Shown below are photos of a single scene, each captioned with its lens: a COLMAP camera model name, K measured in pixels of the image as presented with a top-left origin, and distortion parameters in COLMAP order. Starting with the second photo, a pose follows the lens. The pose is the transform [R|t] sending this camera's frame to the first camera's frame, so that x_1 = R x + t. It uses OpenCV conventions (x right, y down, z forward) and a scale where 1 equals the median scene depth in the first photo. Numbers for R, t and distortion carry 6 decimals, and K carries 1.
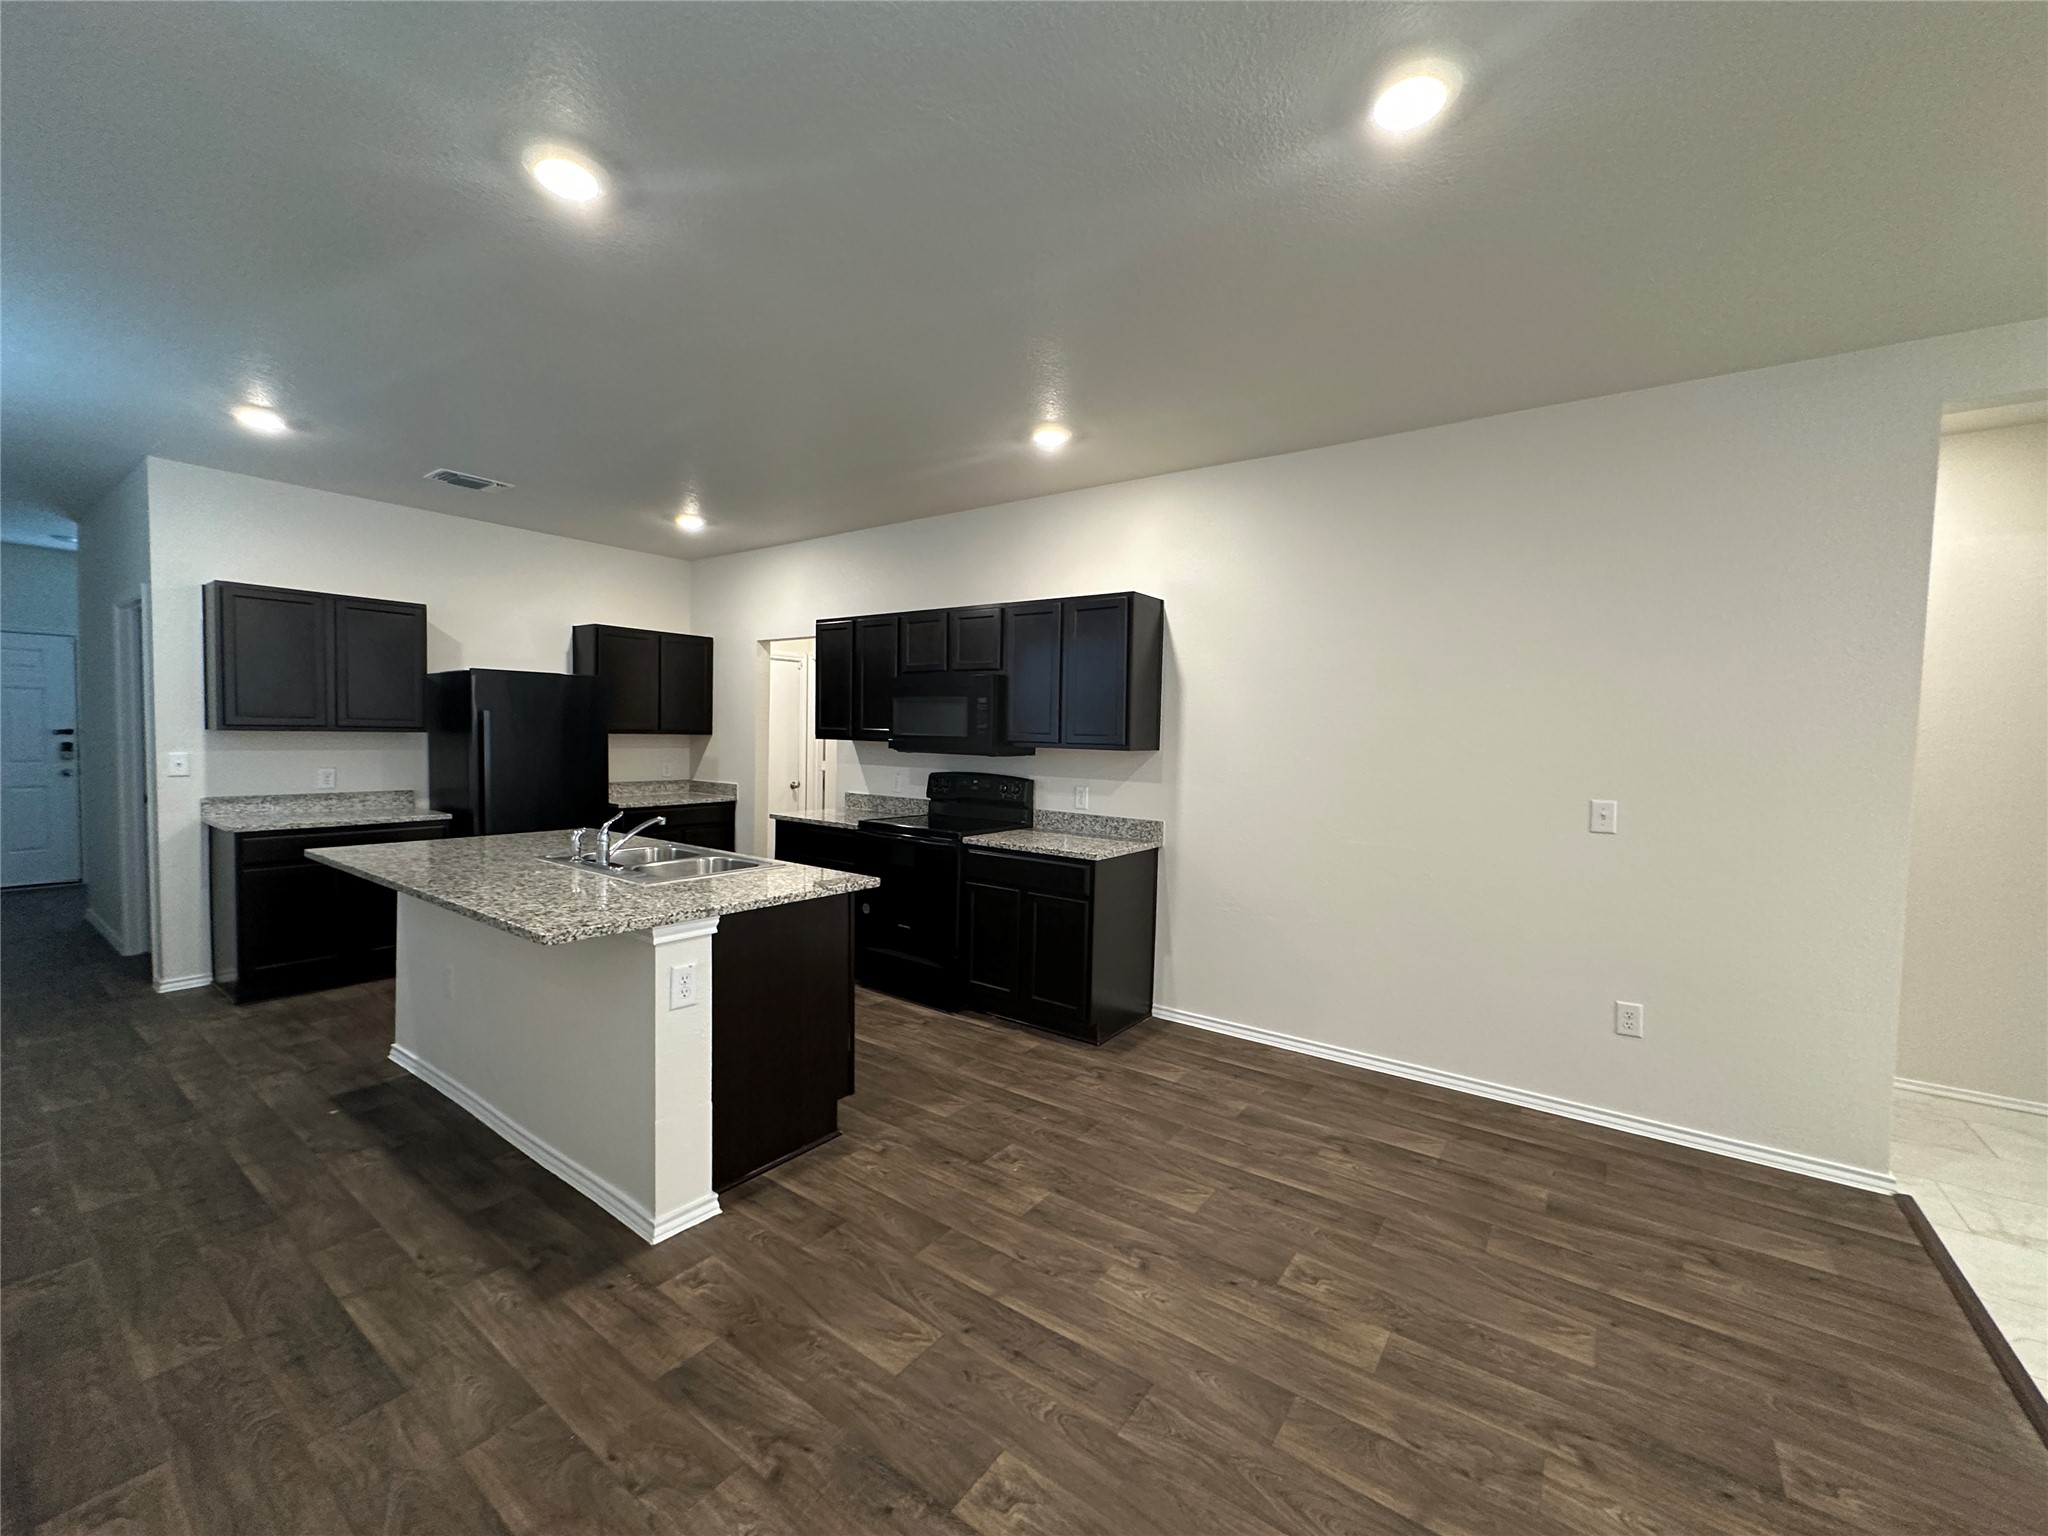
lens RADIAL K [[818.3, 0, 1024.0], [0, 818.3, 768.0], [0, 0, 1]] dist [-0.002565, 0.000081]
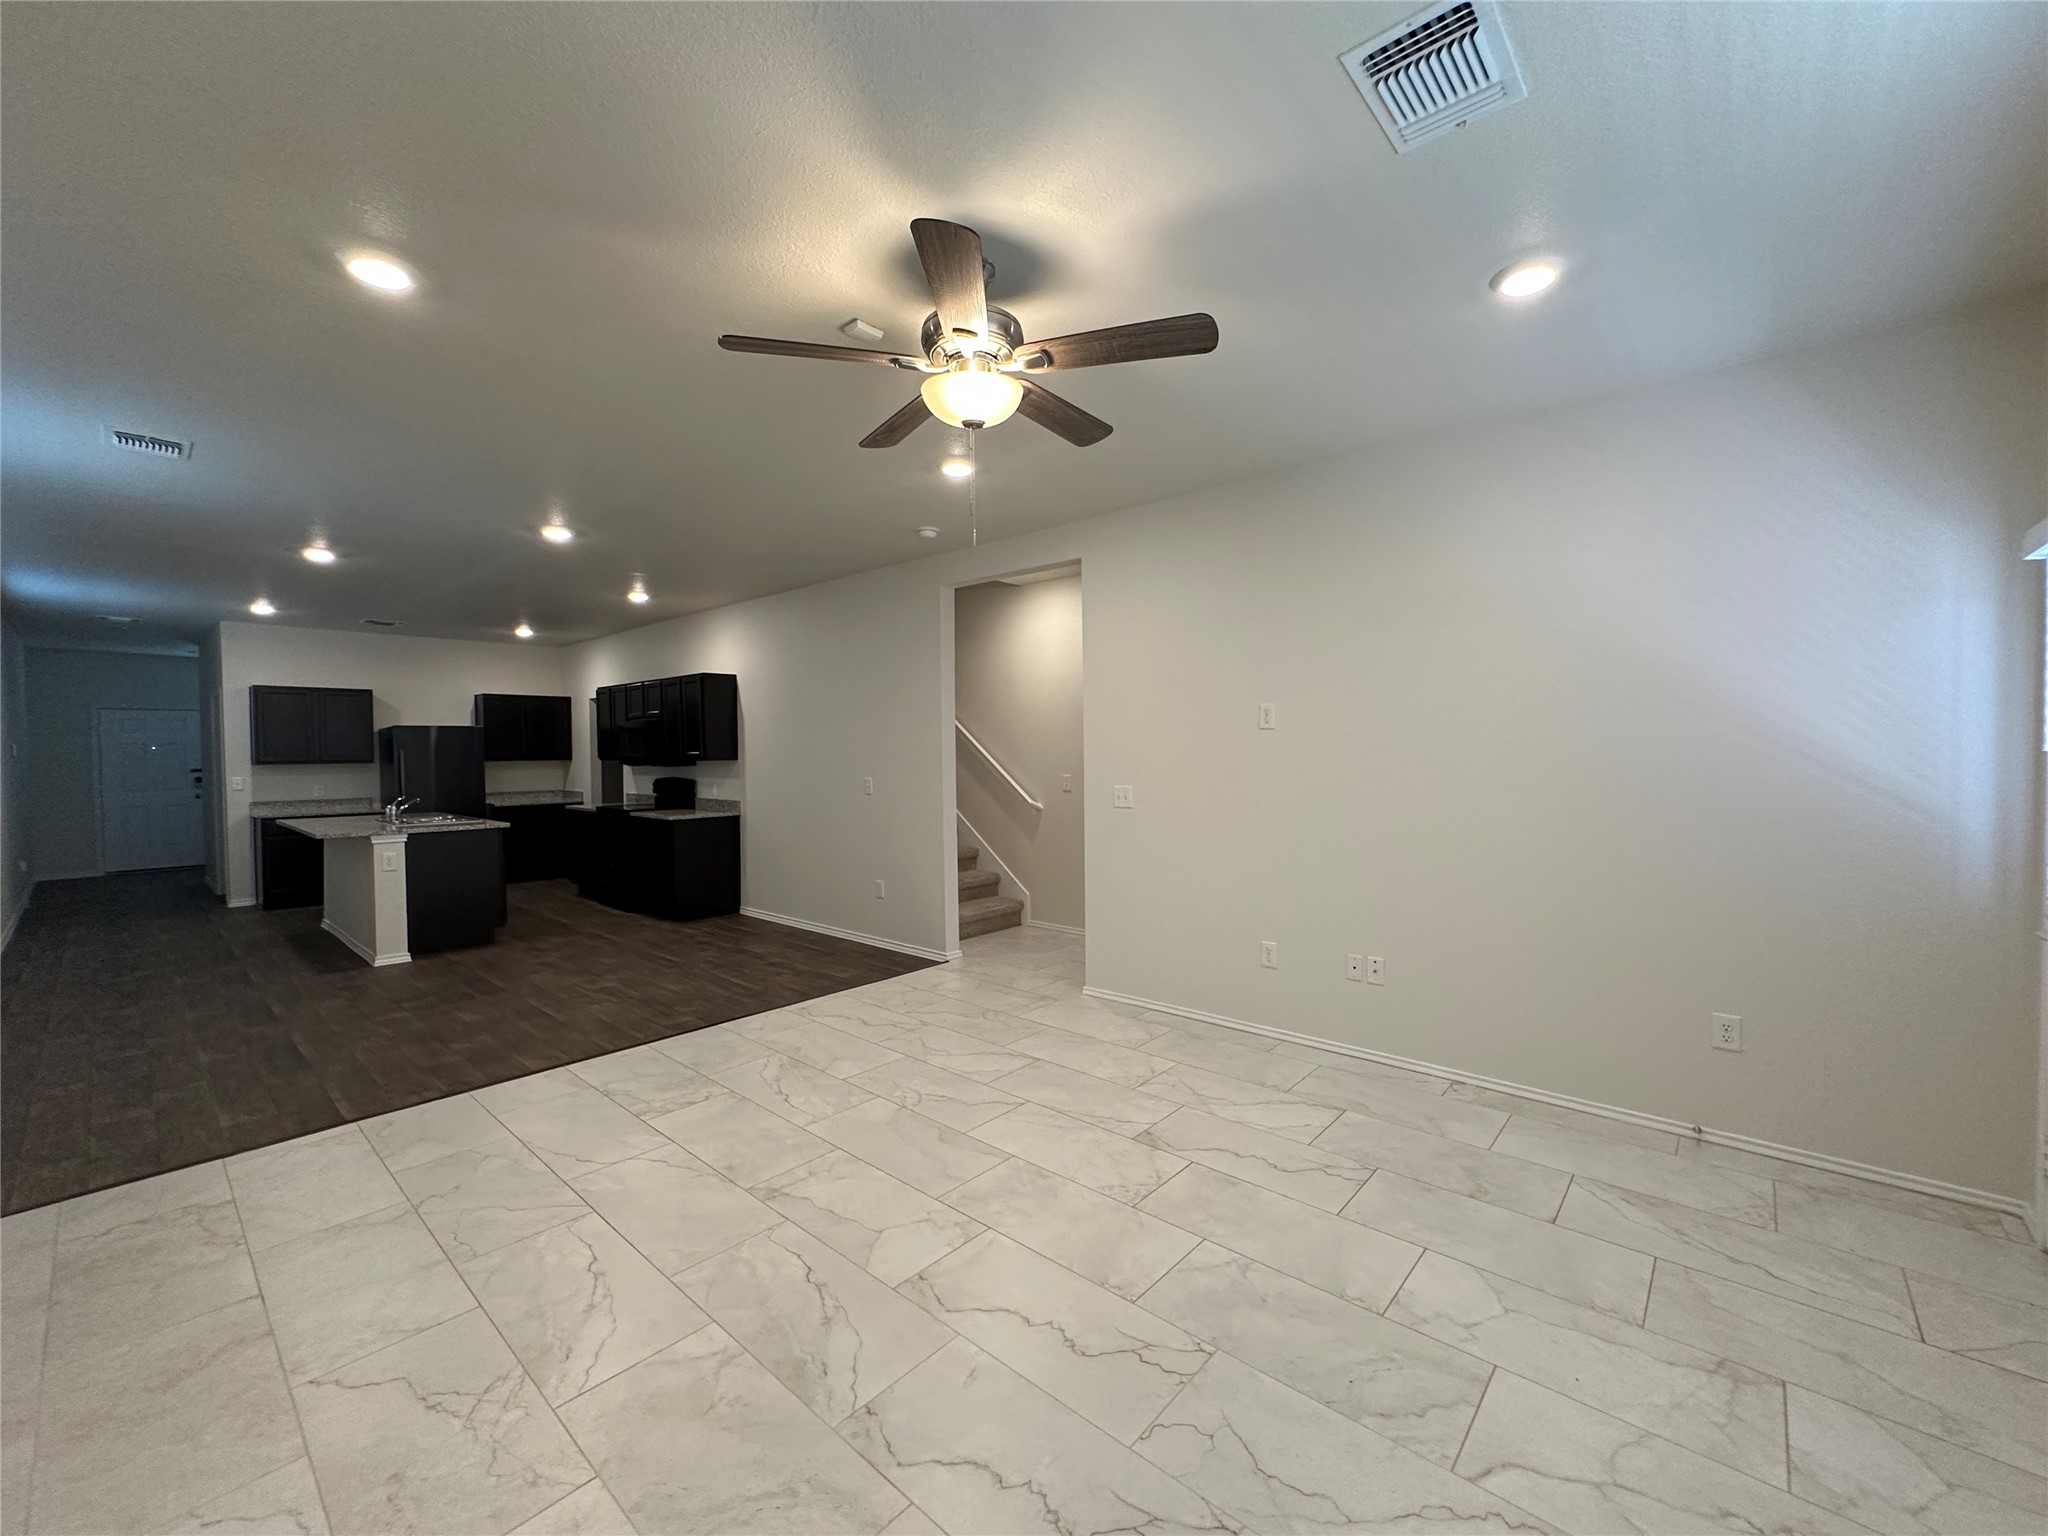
lens RADIAL K [[817.9, 0, 1019.6], [0, 817.9, 764.1], [0, 0, 1]] dist [0.000564, 0.000588]
pose [[0.994244, -0.030070, -0.102834, 0.935011], [0.027392, 0.999250, -0.027363, 0.050670], [0.103579, 0.024388, 0.994322, -0.675060]]
